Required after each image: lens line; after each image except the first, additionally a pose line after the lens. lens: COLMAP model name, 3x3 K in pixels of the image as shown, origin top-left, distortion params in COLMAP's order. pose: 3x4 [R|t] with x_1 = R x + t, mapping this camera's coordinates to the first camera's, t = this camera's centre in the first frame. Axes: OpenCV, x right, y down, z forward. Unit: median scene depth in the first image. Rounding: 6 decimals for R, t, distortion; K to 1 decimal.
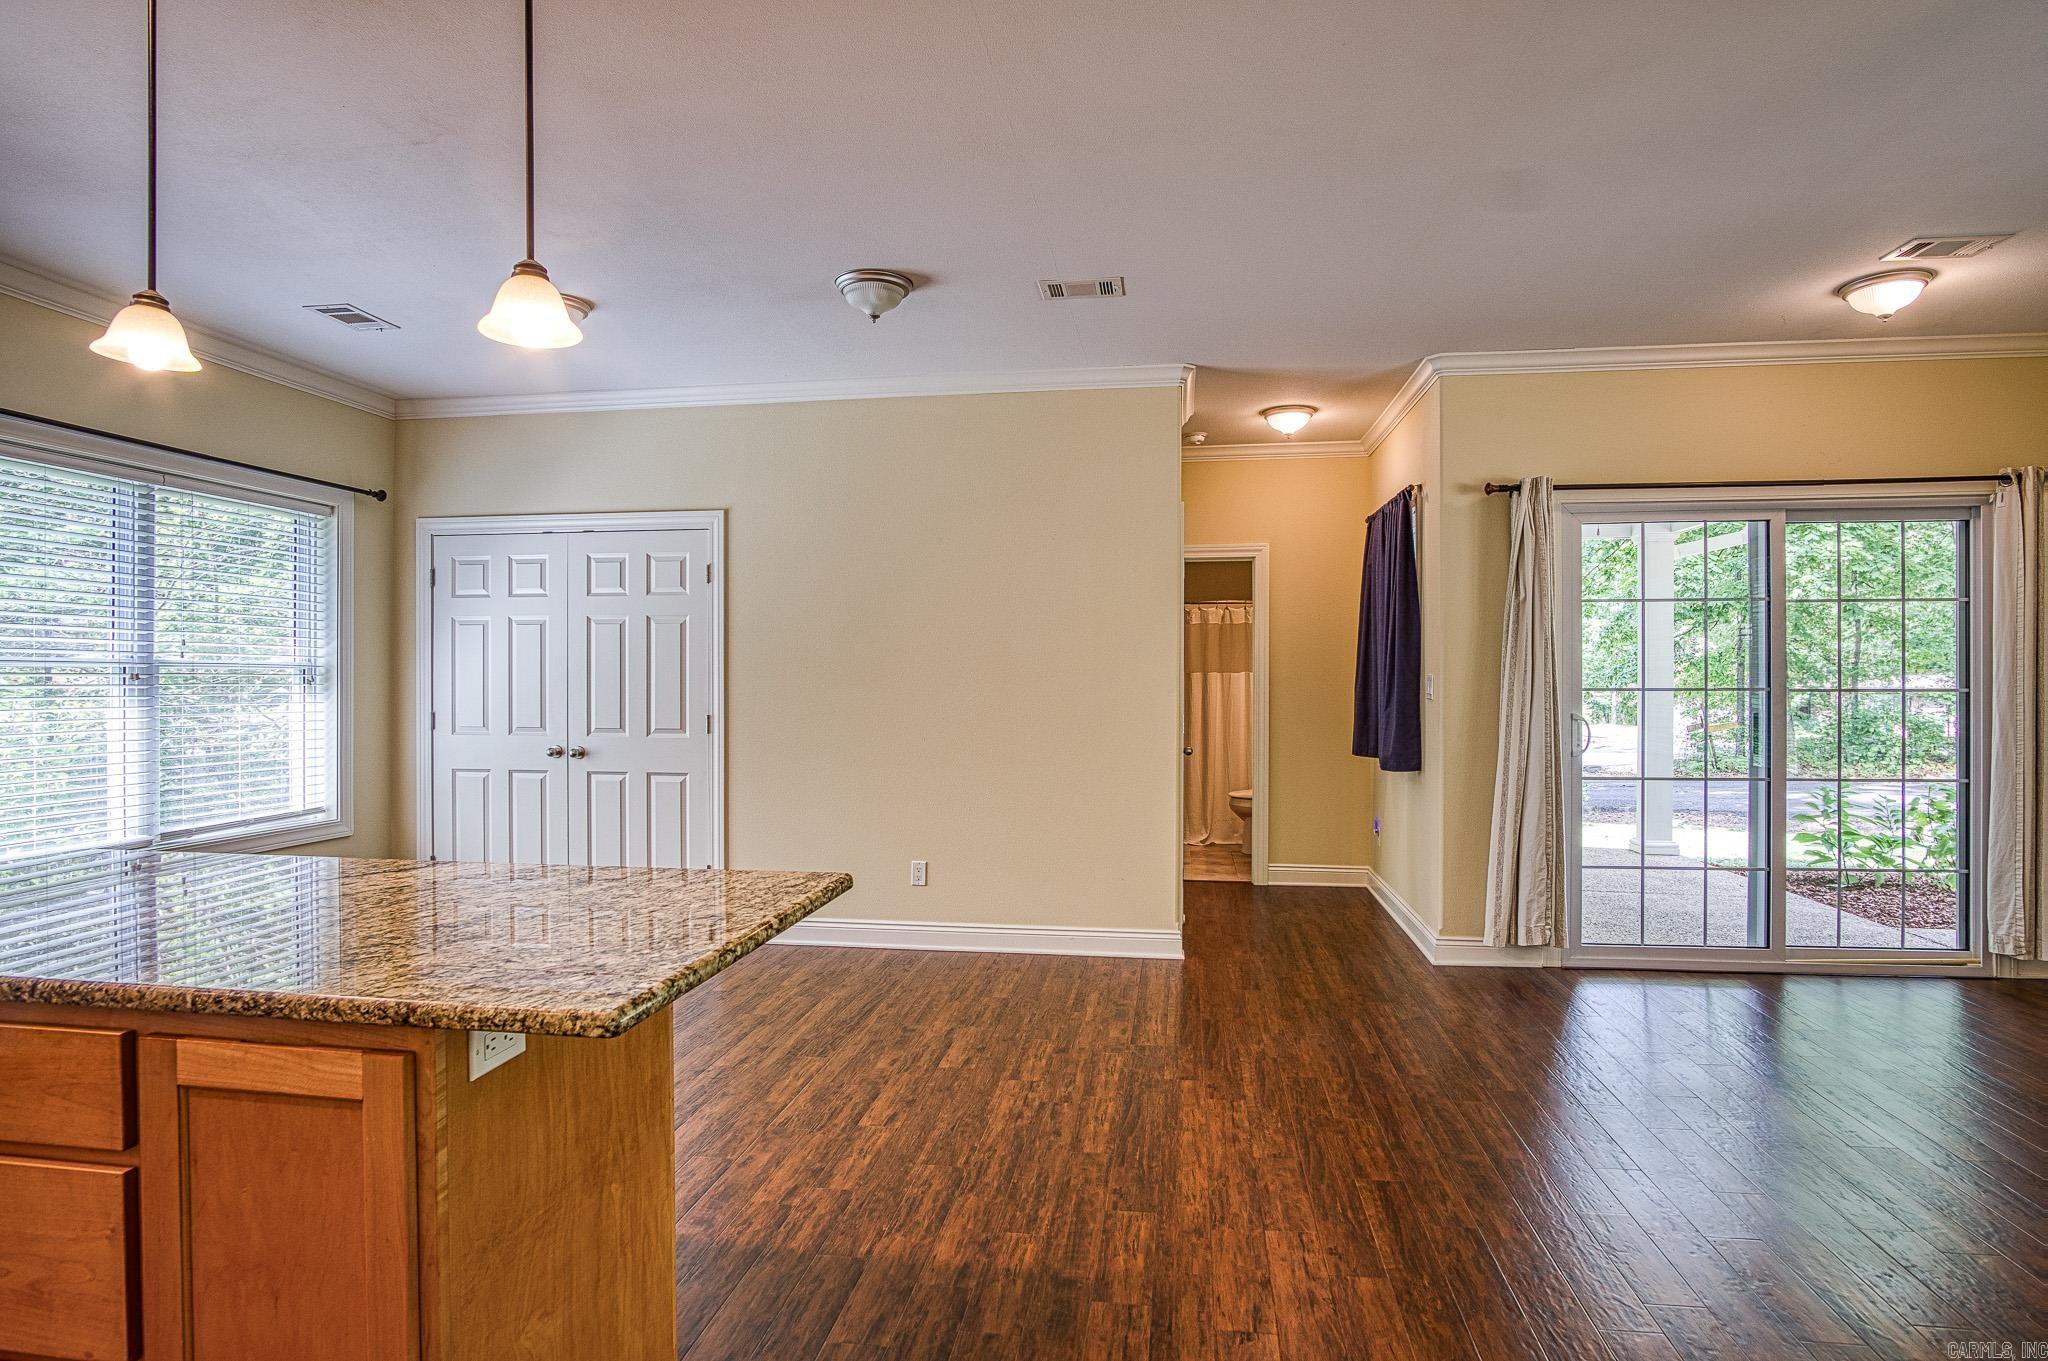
lens RADIAL K [[1089.9, 0, 1013.8], [0, 1089.9, 677.1], [0, 0, 1]] dist [-0.025129, 0.001584]
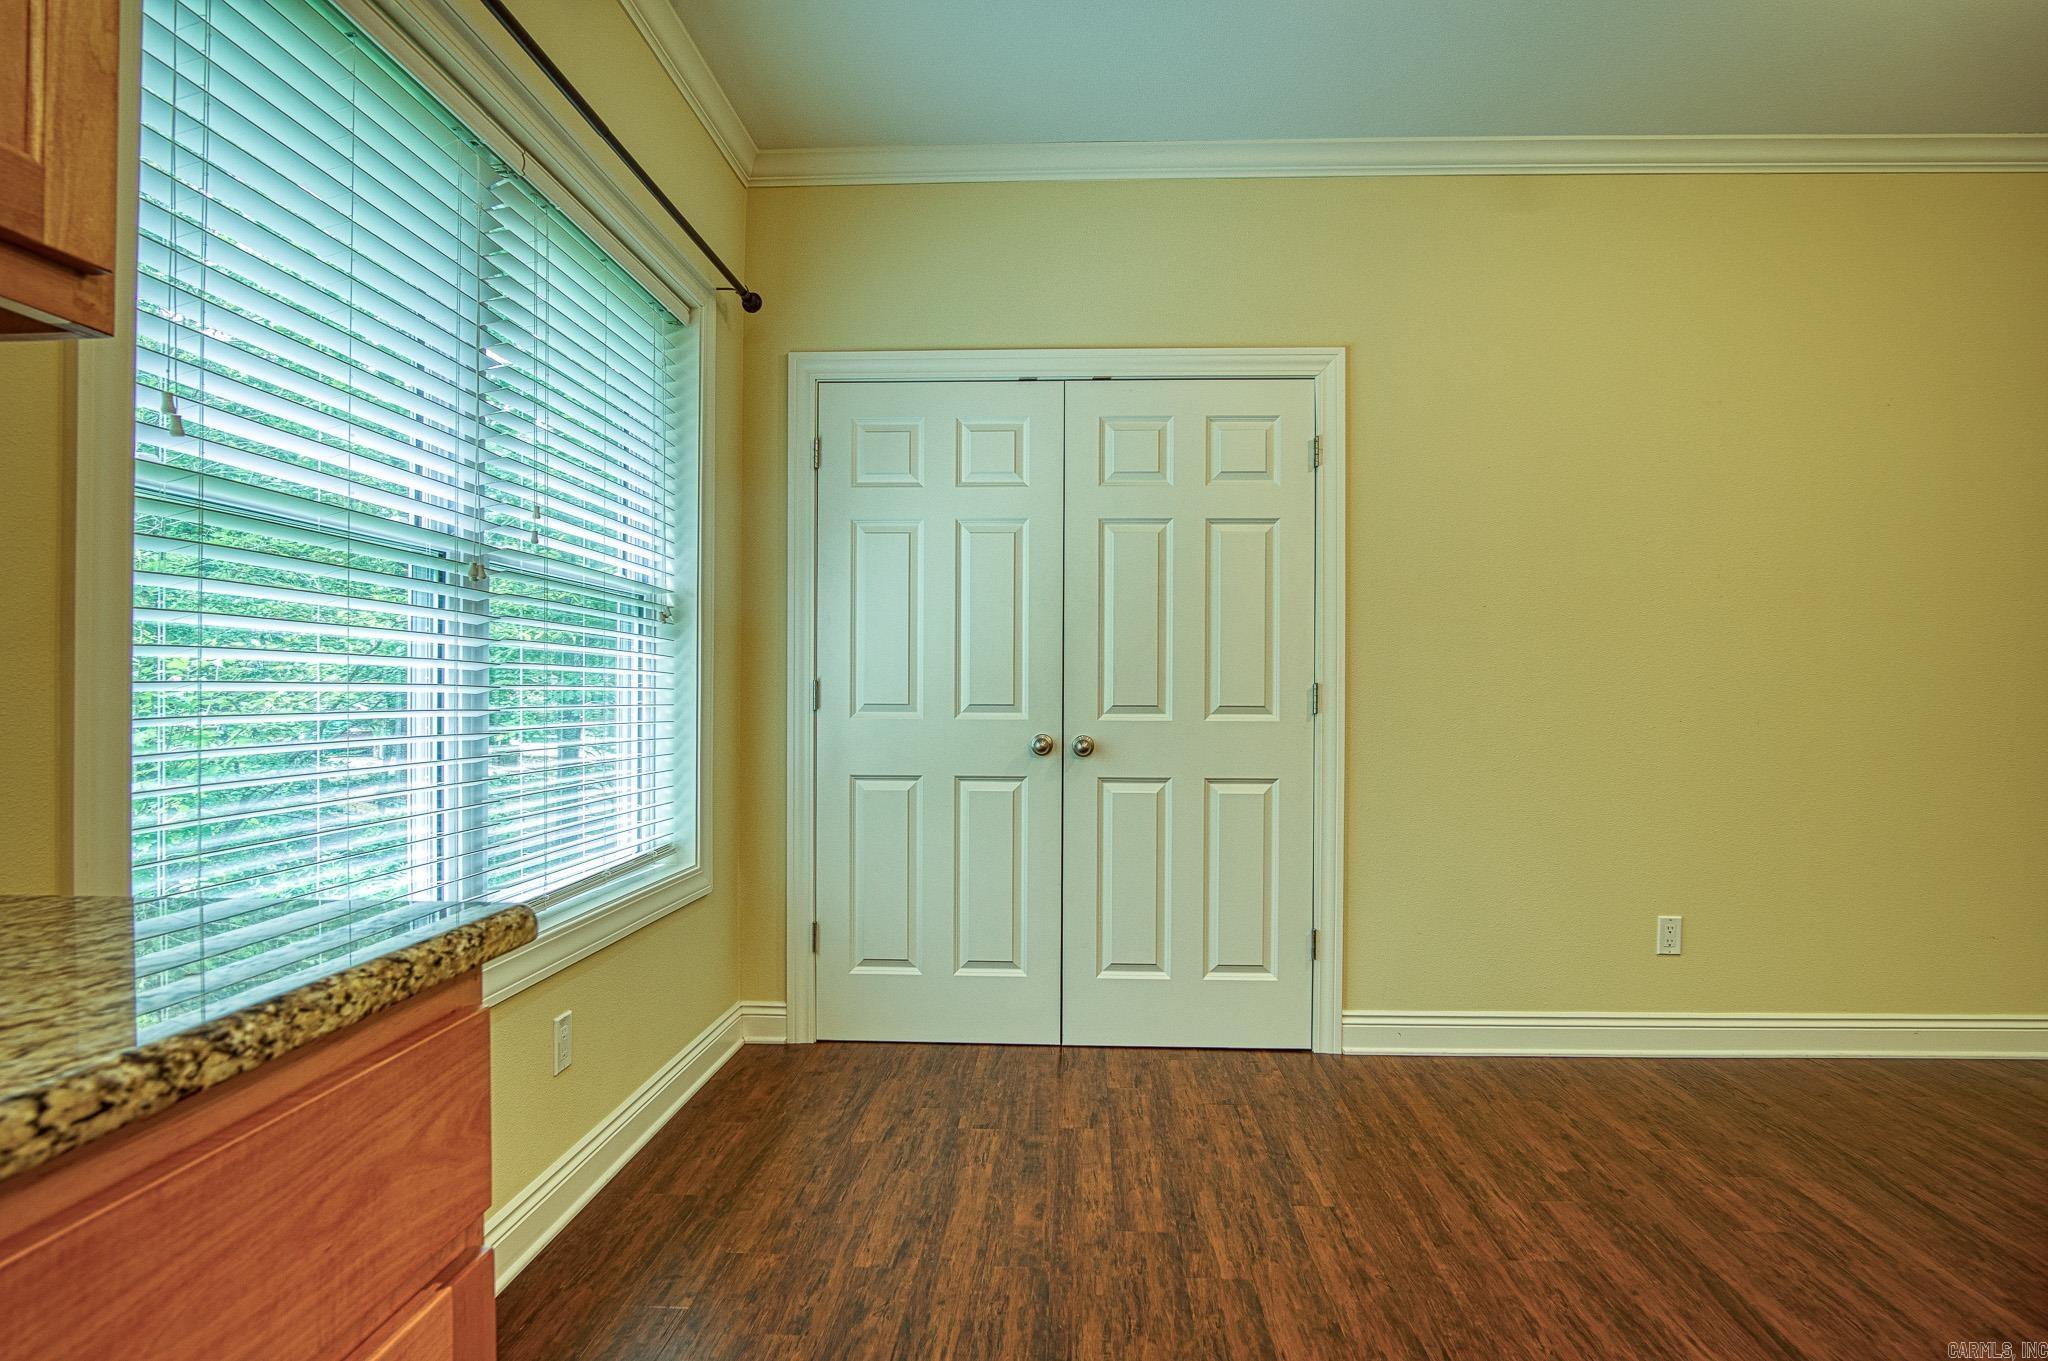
lens RADIAL K [[1098.0, 0, 1016.8], [0, 1098.0, 688.7], [0, 0, 1]] dist [-0.029796, 0.000373]
pose [[0.994340, 0.004062, 0.106170, -0.604776], [-0.004629, 0.999976, 0.005088, 0.041389], [-0.106146, -0.005551, 0.994335, 0.478680]]
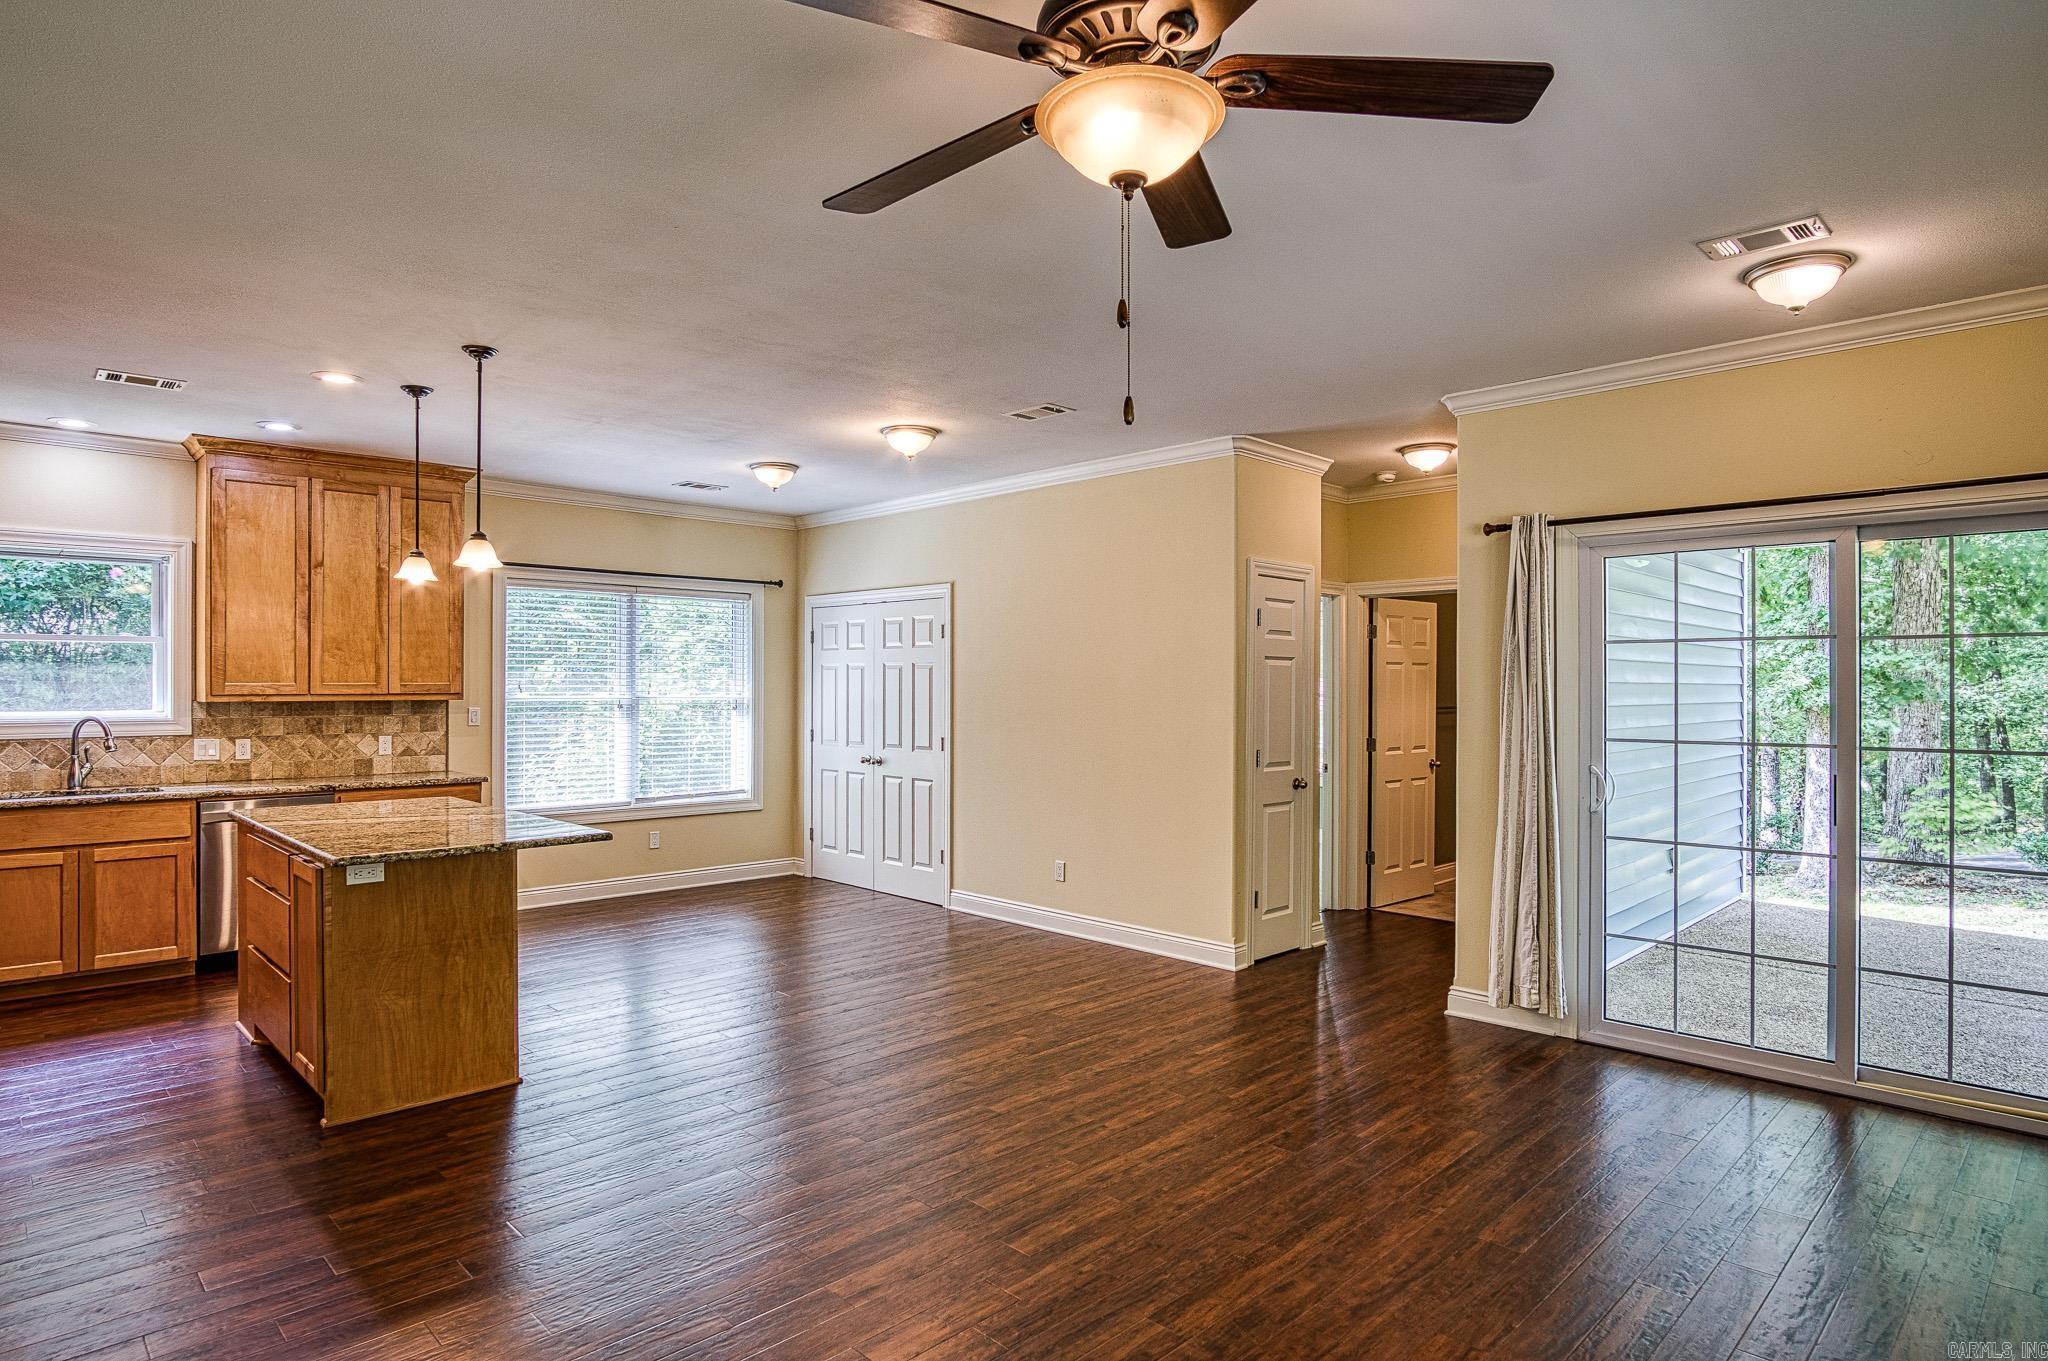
lens RADIAL K [[1099.0, 0, 985.7], [0, 1099.0, 685.1], [0, 0, 1]] dist [-0.026185, 0.000903]
pose [[0.795908, 0.001903, -0.605415, 0.672742], [-0.003282, 0.999994, -0.001171, -0.032122], [0.605409, 0.002919, 0.795909, -0.046019]]
